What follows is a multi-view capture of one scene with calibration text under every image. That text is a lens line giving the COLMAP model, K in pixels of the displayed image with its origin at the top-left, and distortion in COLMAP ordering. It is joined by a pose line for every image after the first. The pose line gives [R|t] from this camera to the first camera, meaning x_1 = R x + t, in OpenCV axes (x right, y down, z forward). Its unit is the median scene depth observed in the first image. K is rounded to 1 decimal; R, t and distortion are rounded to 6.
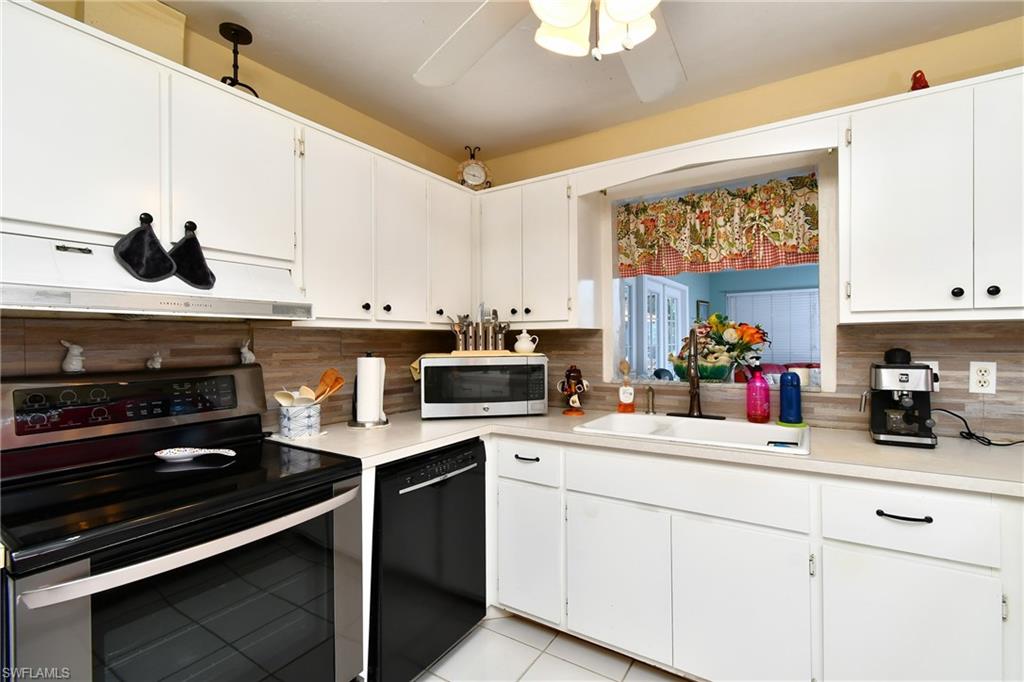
lens RADIAL K [[460.0, 0, 514.1], [0, 460.0, 340.0], [0, 0, 1]] dist [0.002581, 0.000382]
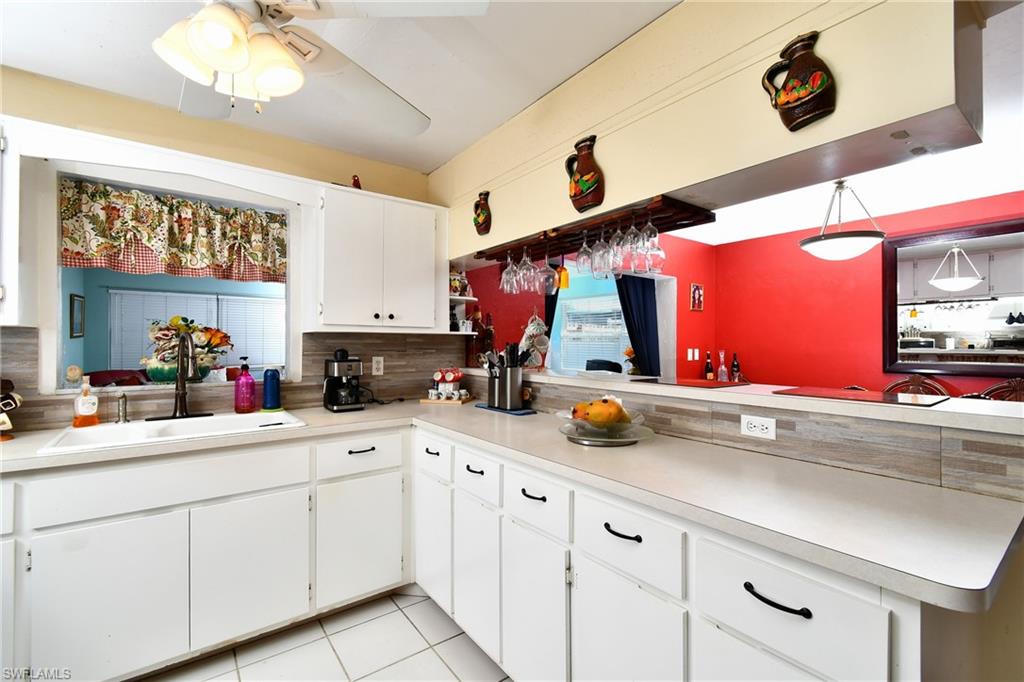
lens RADIAL K [[460.0, 0, 510.3], [0, 460.0, 342.1], [0, 0, 1]] dist [0.002581, 0.000382]
pose [[0.343355, 0.010005, 0.939152, -0.319098], [-0.007396, 0.999941, -0.007949, 0.001823], [-0.939177, -0.004217, 0.343409, -0.039031]]
